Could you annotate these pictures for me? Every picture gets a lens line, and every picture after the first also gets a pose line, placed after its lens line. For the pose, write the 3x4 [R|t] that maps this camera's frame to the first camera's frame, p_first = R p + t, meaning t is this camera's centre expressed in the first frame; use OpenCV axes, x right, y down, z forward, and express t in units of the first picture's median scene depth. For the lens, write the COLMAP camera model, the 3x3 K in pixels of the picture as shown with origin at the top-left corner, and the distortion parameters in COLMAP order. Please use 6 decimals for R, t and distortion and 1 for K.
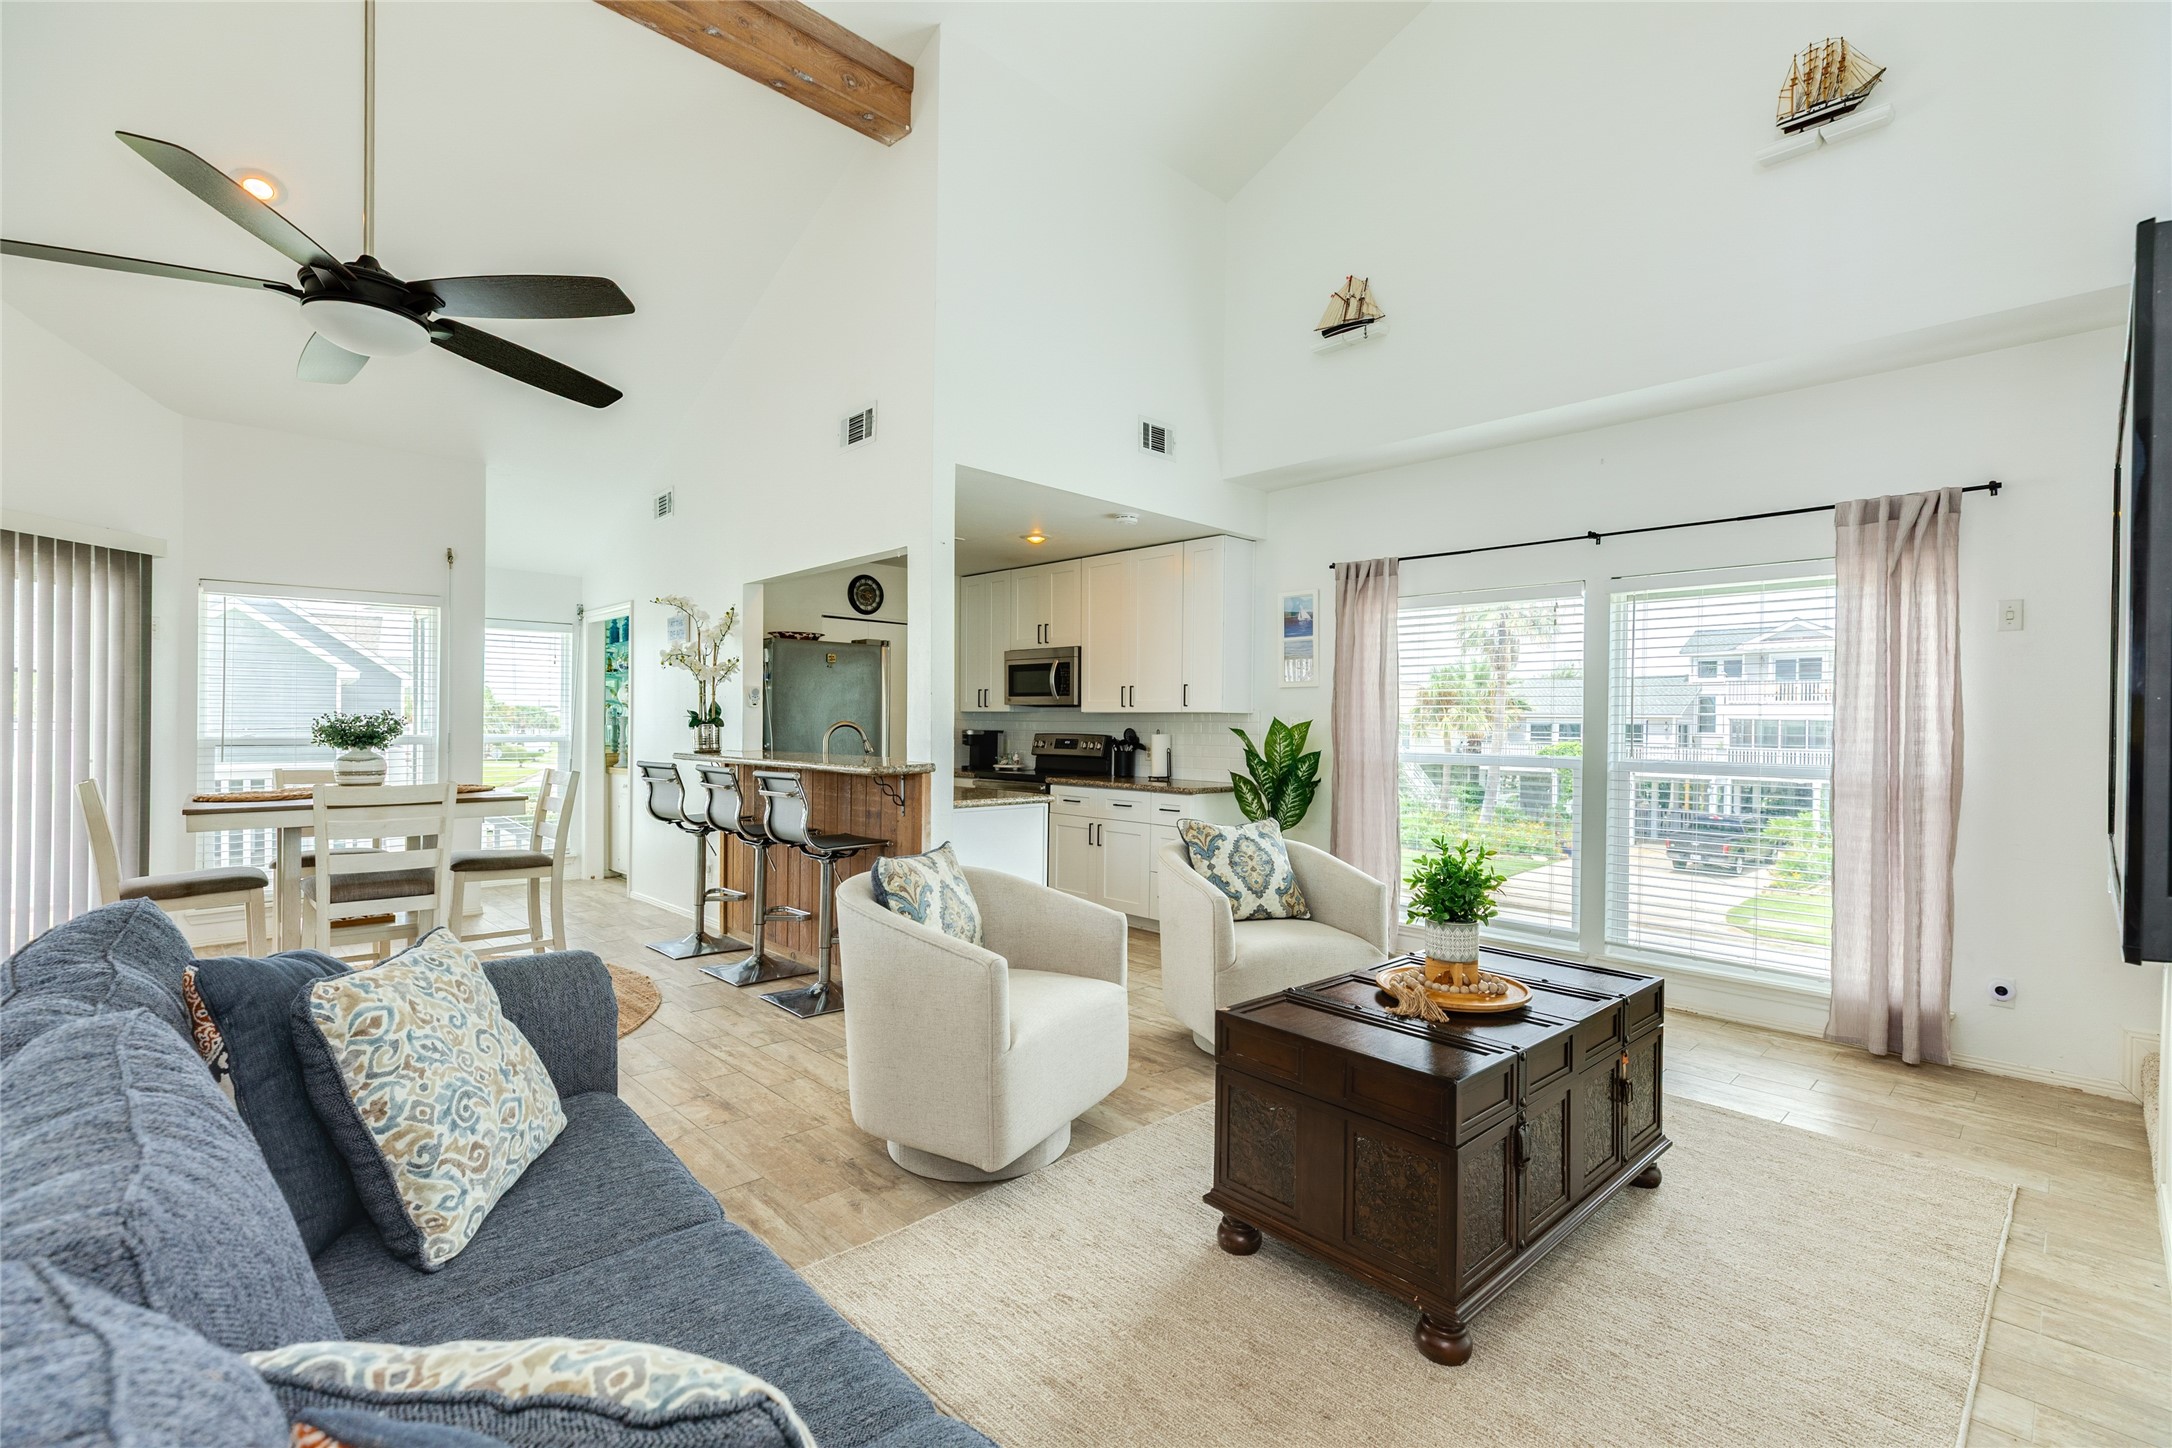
lens RADIAL K [[970.8, 0, 1082.9], [0, 970.8, 727.3], [0, 0, 1]] dist [0.006416, 0.000094]
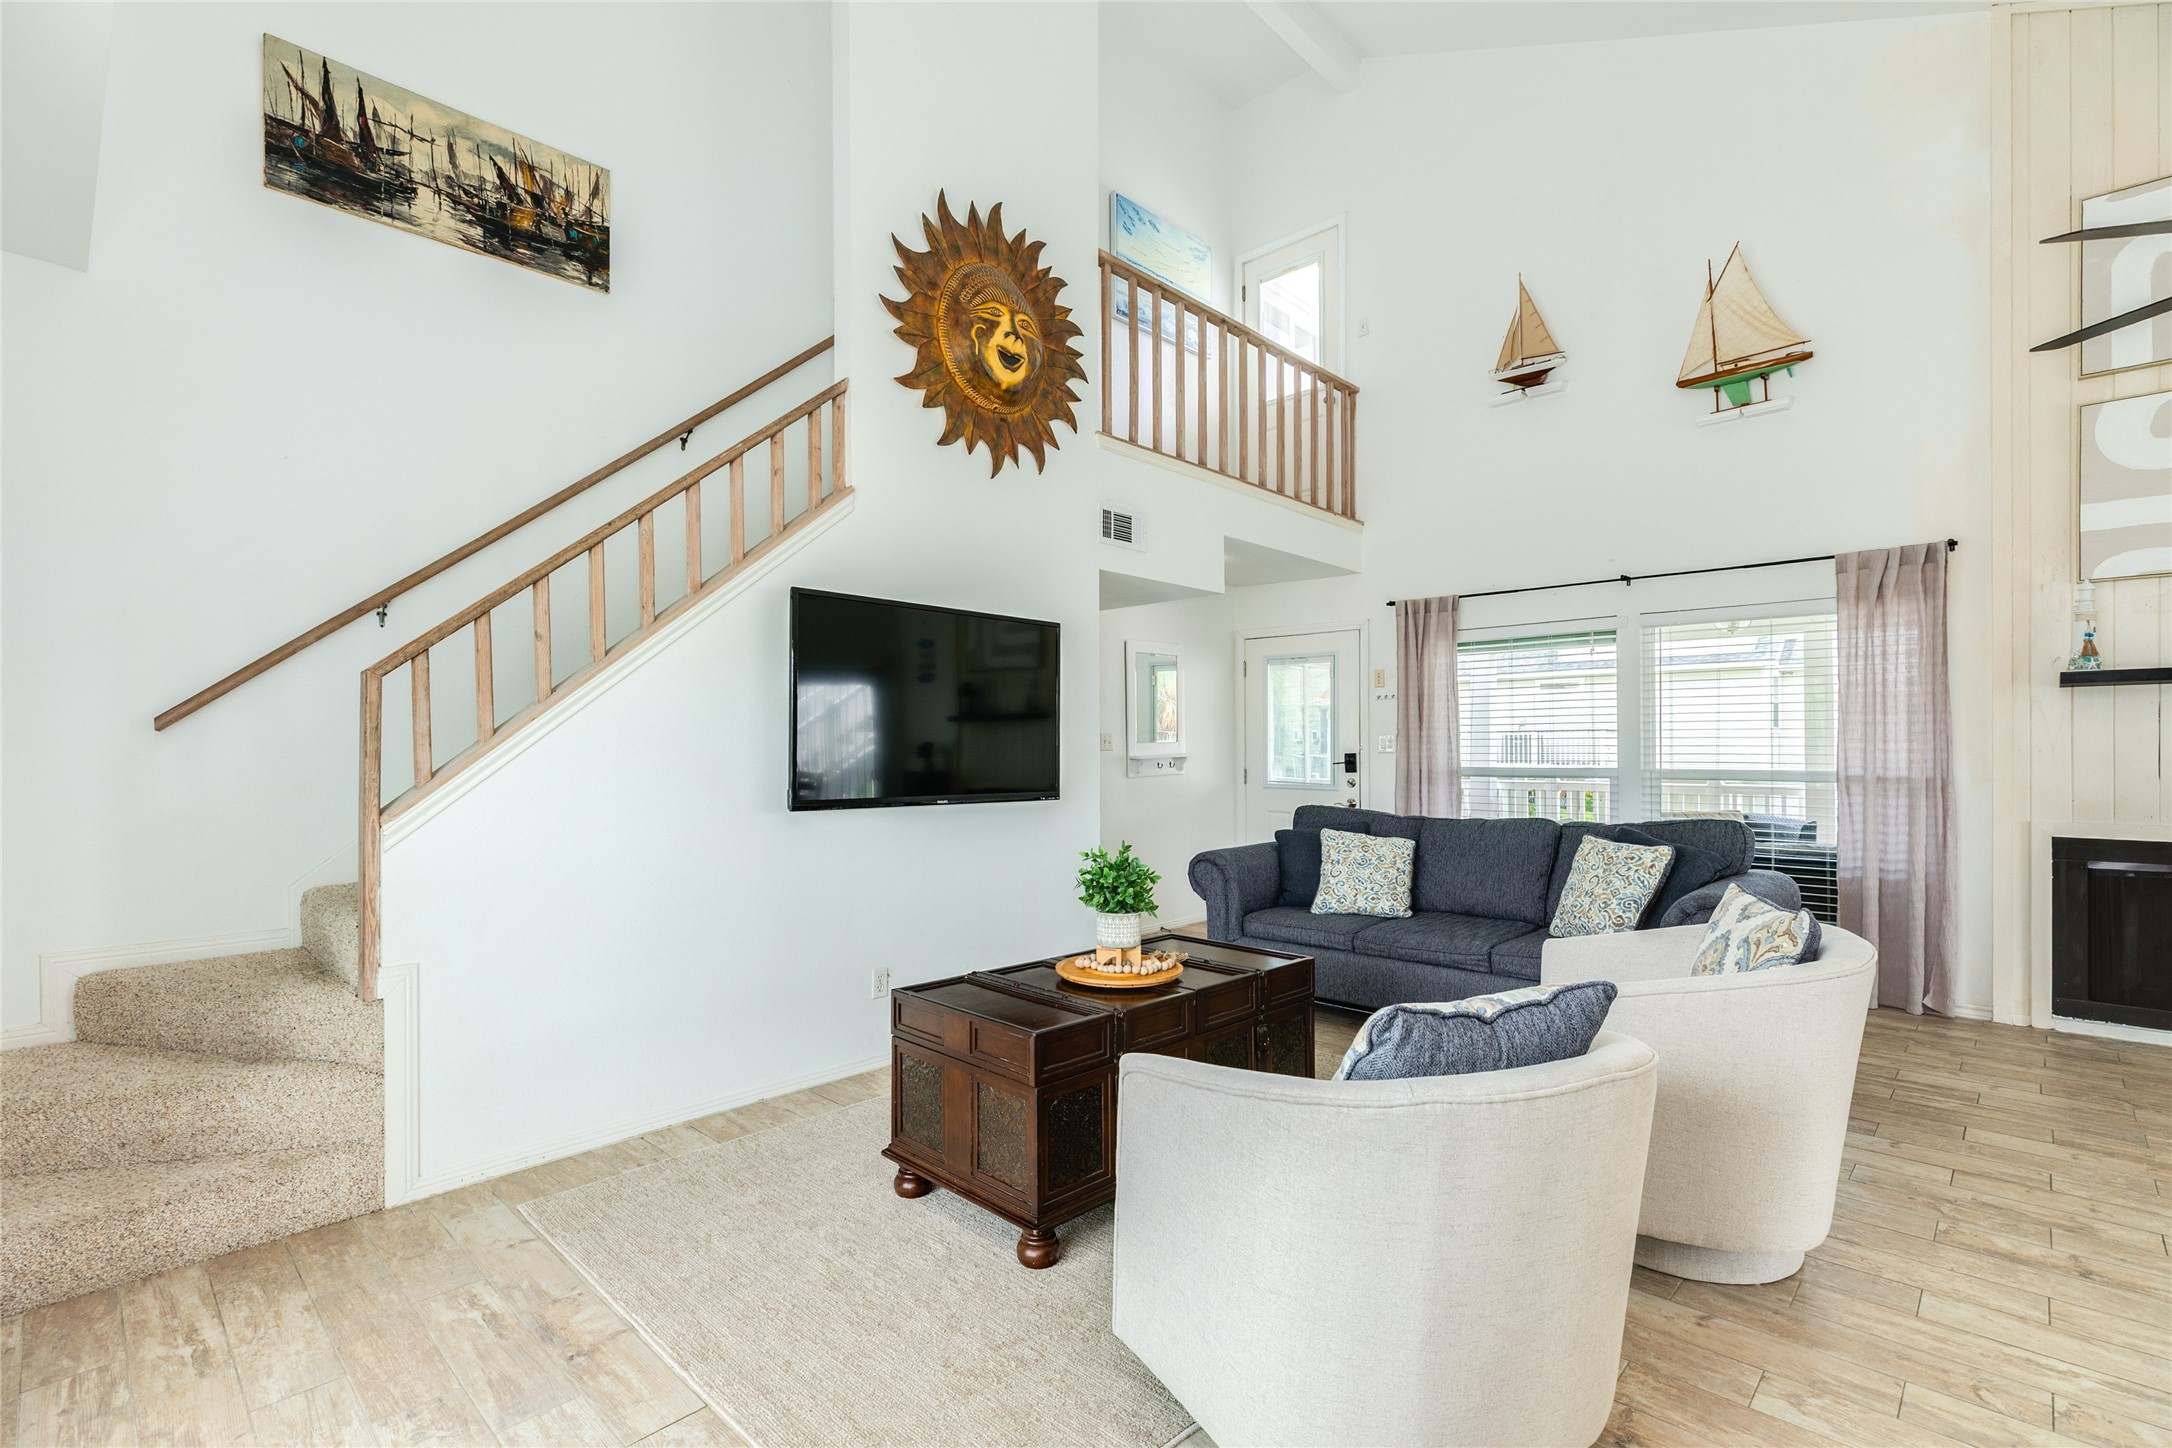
lens RADIAL K [[991.4, 0, 1074.9], [0, 991.4, 749.0], [0, 0, 1]] dist [0.005549, -0.000443]
pose [[-0.999402, -0.008721, -0.033471, 0.224478], [-0.008948, 0.999938, 0.006634, -0.000084], [0.033411, 0.006930, -0.999418, 1.031459]]
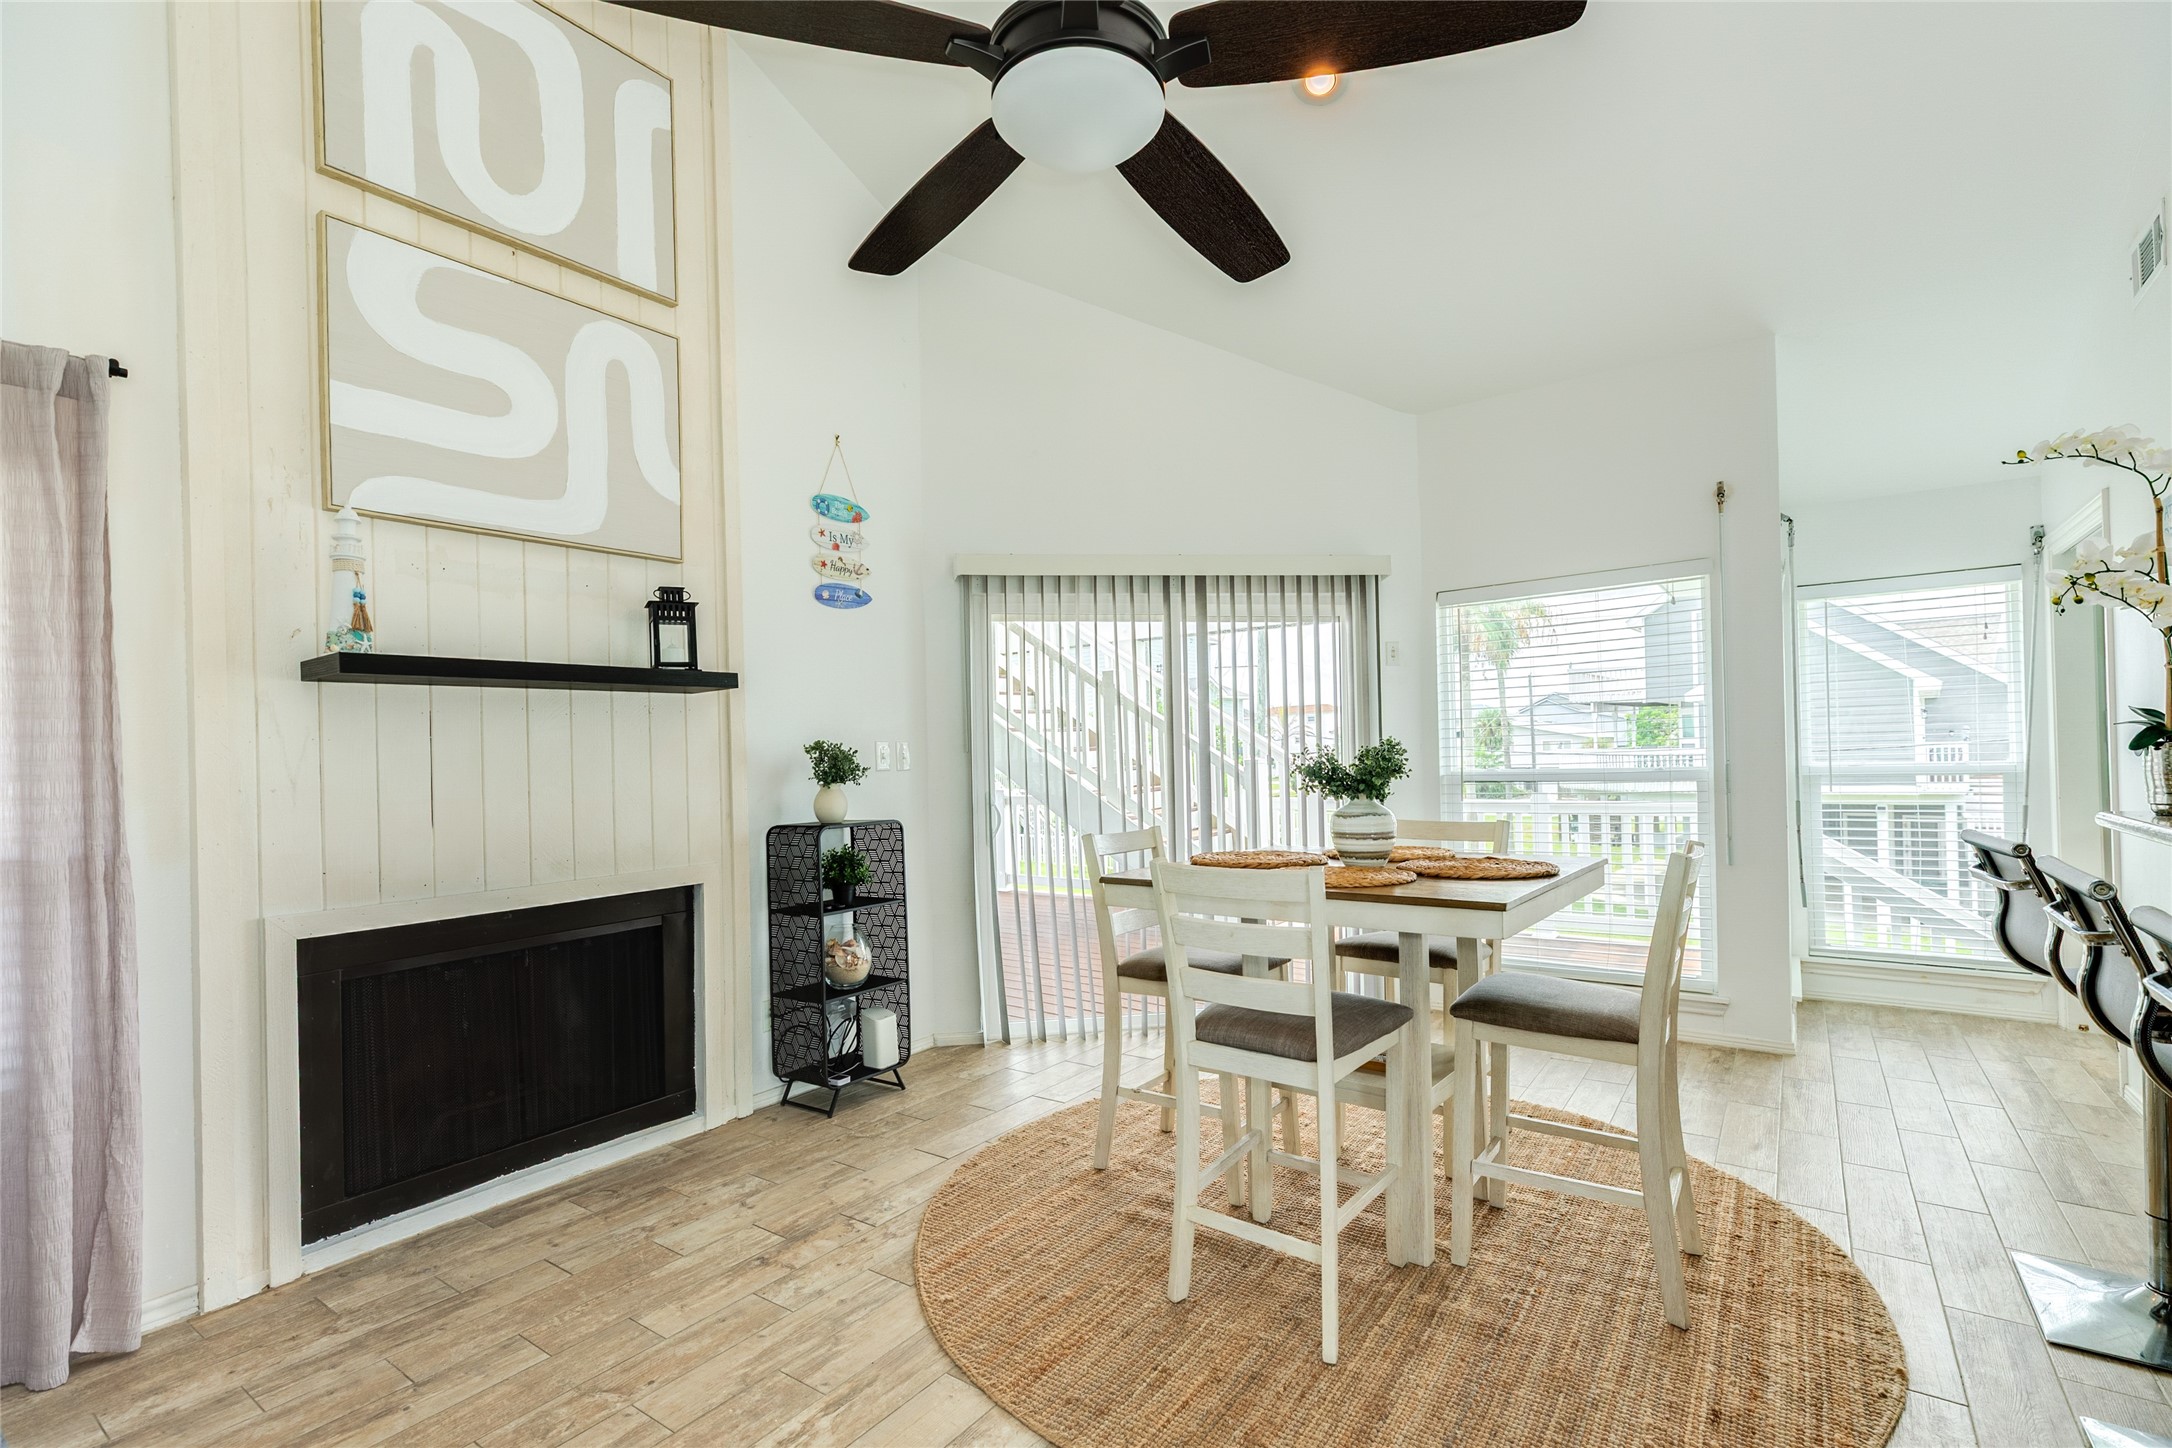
lens RADIAL K [[991.4, 0, 1074.9], [0, 991.4, 749.0], [0, 0, 1]] dist [0.005549, -0.000443]
pose [[0.168873, -0.020181, -0.985431, -0.080809], [0.022497, 0.999609, -0.016616, -0.003610], [0.985381, -0.019363, 0.169261, 0.521882]]
